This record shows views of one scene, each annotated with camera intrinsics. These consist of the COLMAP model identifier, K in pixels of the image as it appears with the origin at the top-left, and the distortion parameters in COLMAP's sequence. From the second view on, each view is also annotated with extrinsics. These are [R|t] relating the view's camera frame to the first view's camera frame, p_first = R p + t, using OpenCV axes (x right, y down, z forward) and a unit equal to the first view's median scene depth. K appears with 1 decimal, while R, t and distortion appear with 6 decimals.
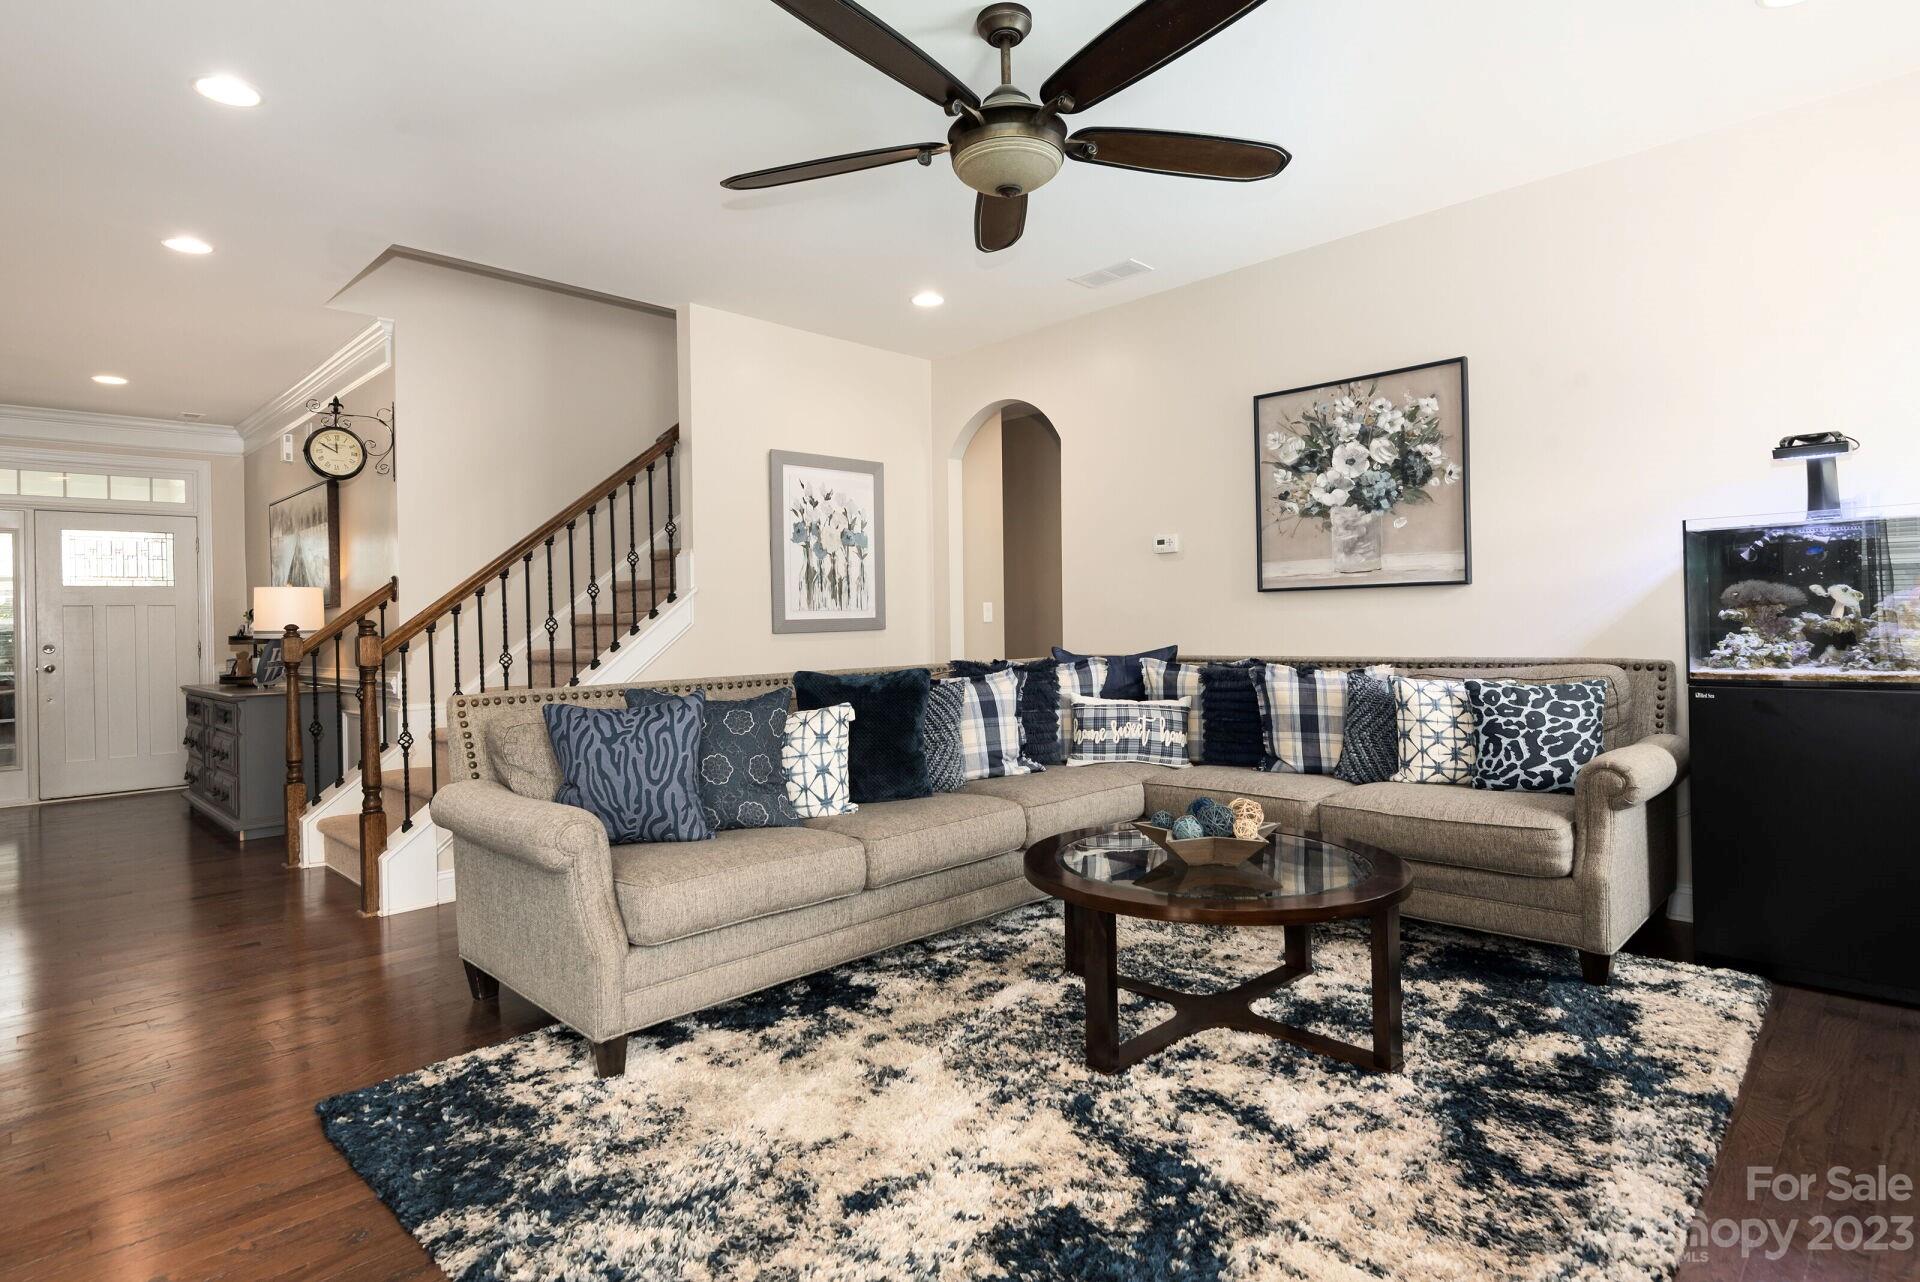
lens RADIAL K [[976.9, 0, 959.8], [0, 976.9, 624.2], [0, 0, 1]] dist [0.000878, -0.000274]
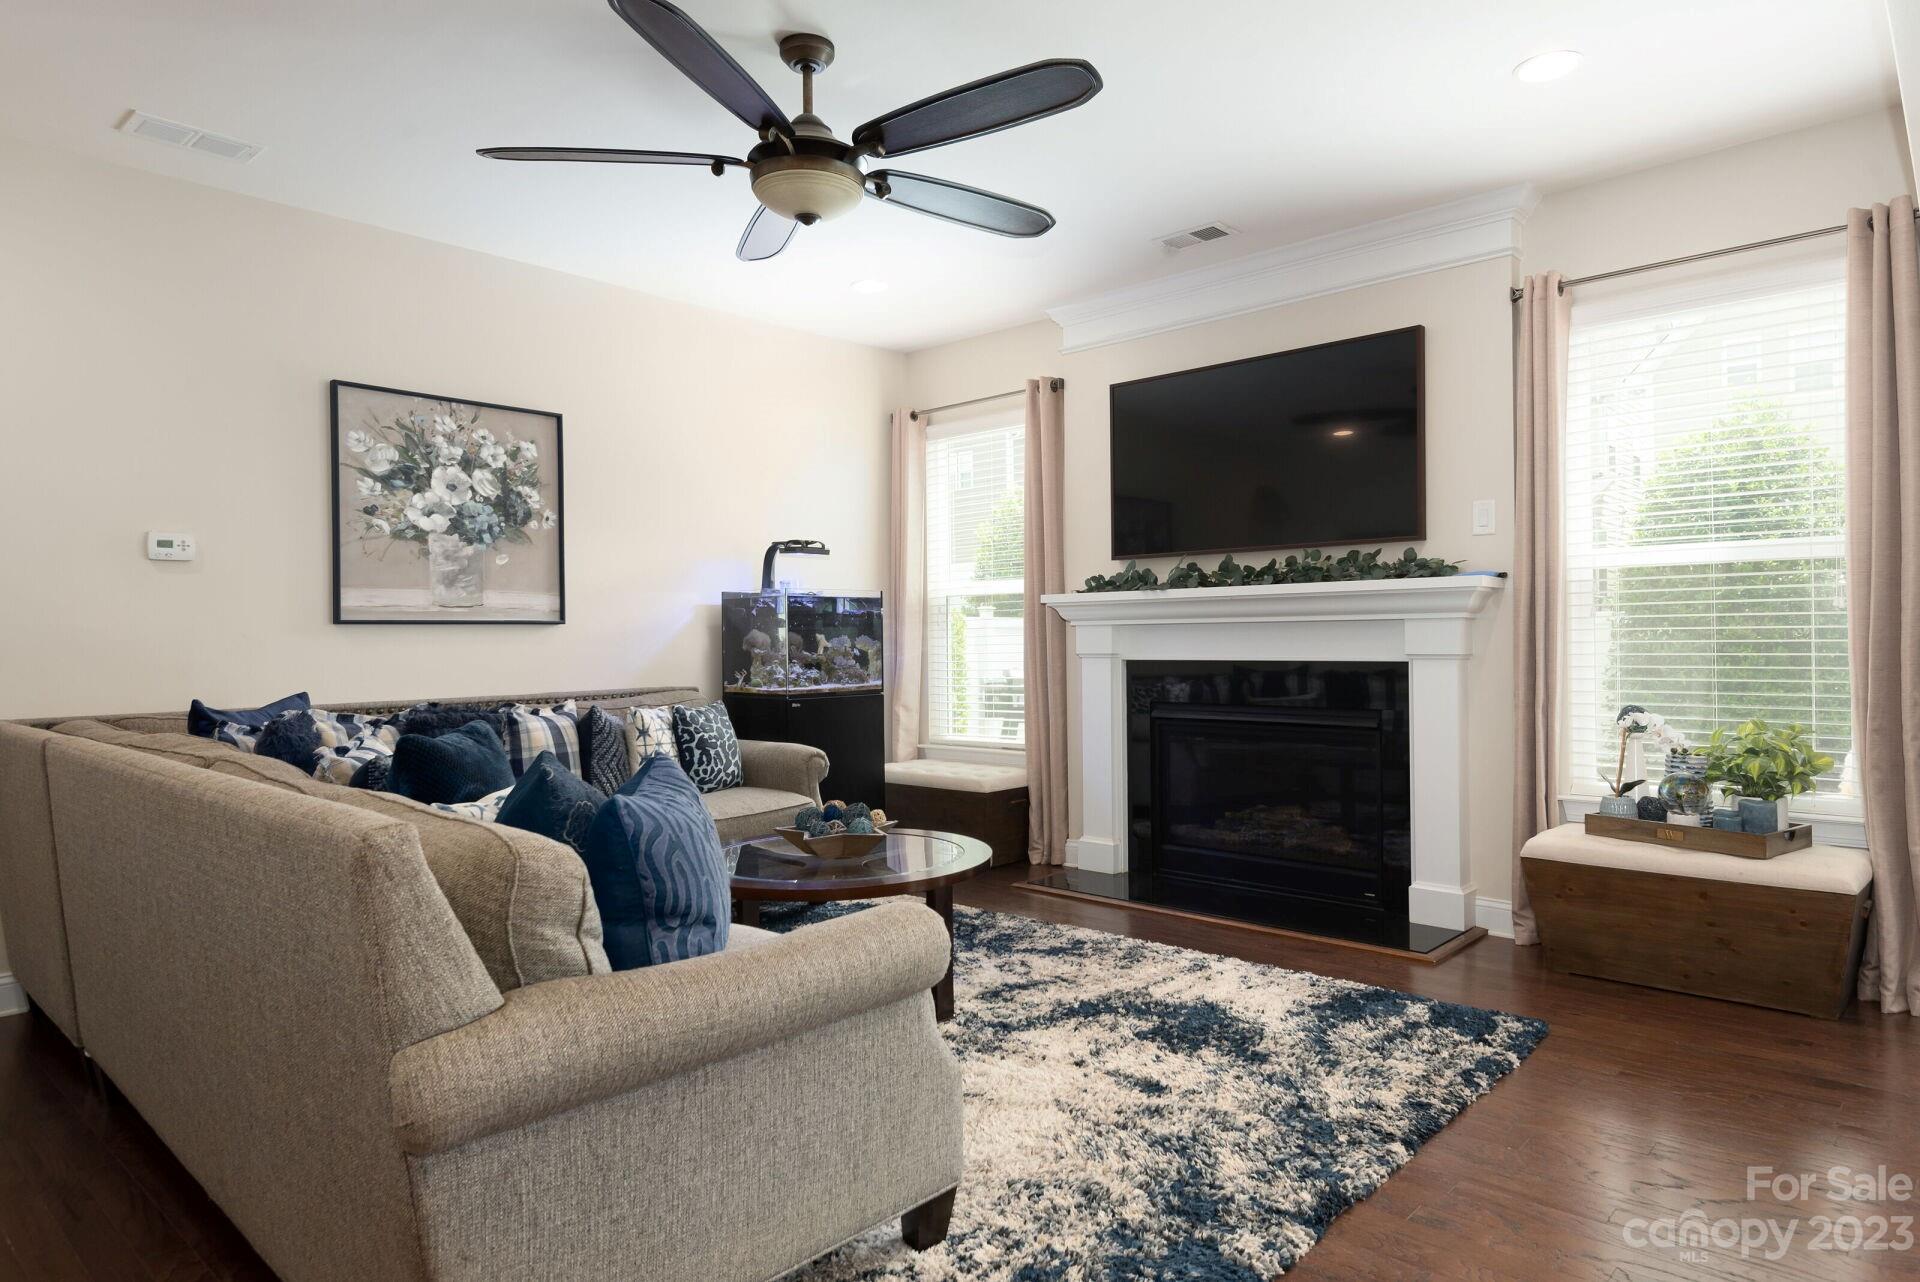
lens RADIAL K [[1132.7, 0, 960.0], [0, 1132.7, 641.0], [0, 0, 1]] dist [0.055045, -0.000205]
pose [[-0.023792, 0.014943, 0.999605, -0.734420], [0.012000, 0.999821, -0.014661, 0.001598], [-0.999645, 0.011647, -0.023967, 0.573399]]
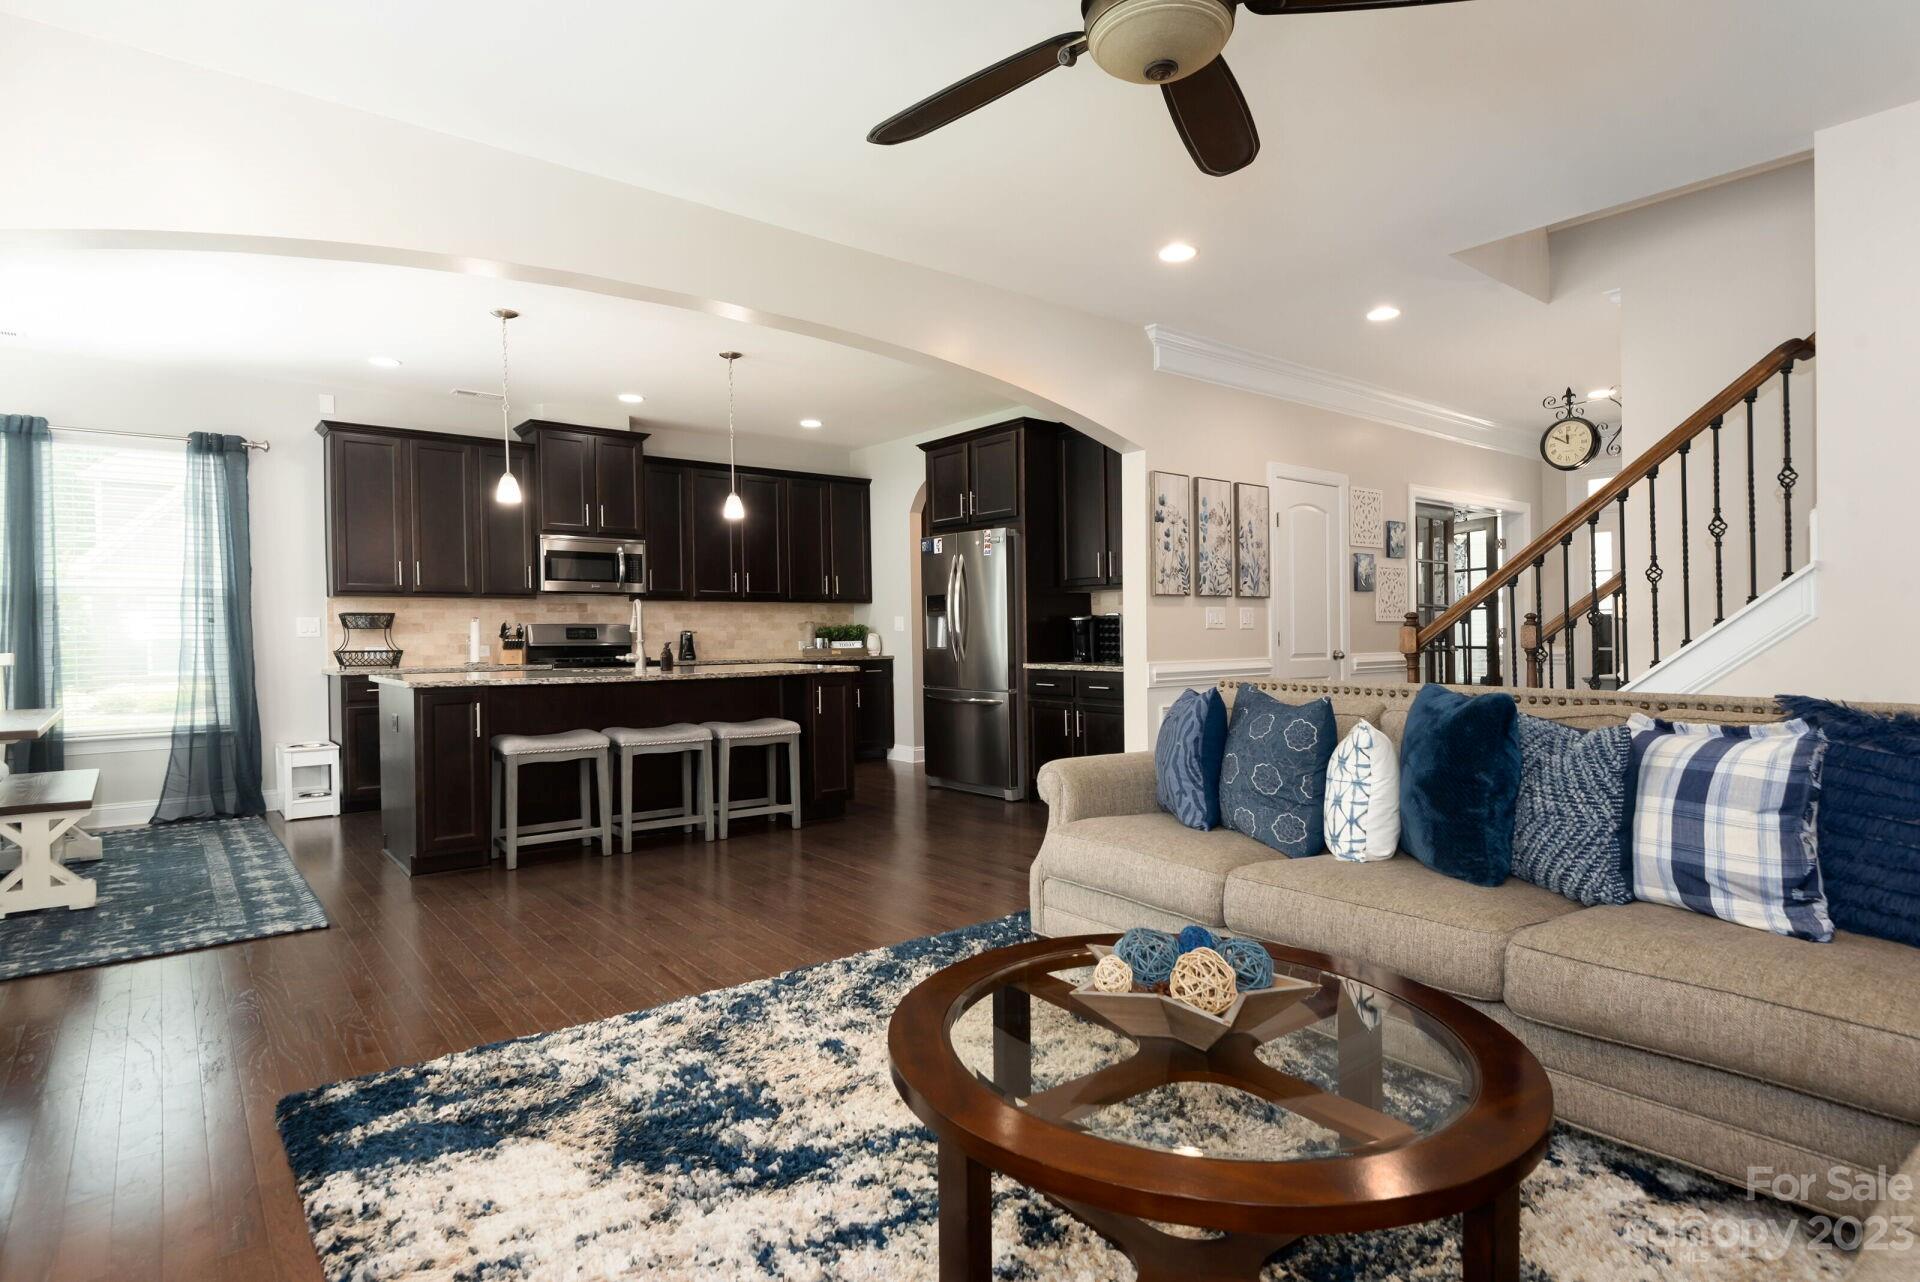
lens RADIAL K [[1012.6, 0, 1002.7], [0, 1012.6, 641.9], [0, 0, 1]] dist [0.056072, -0.000113]
pose [[-0.093417, 0.036198, -0.994969, 0.584823], [0.010240, 0.999321, 0.035395, -0.016180], [0.995574, -0.006882, -0.093724, 0.614957]]
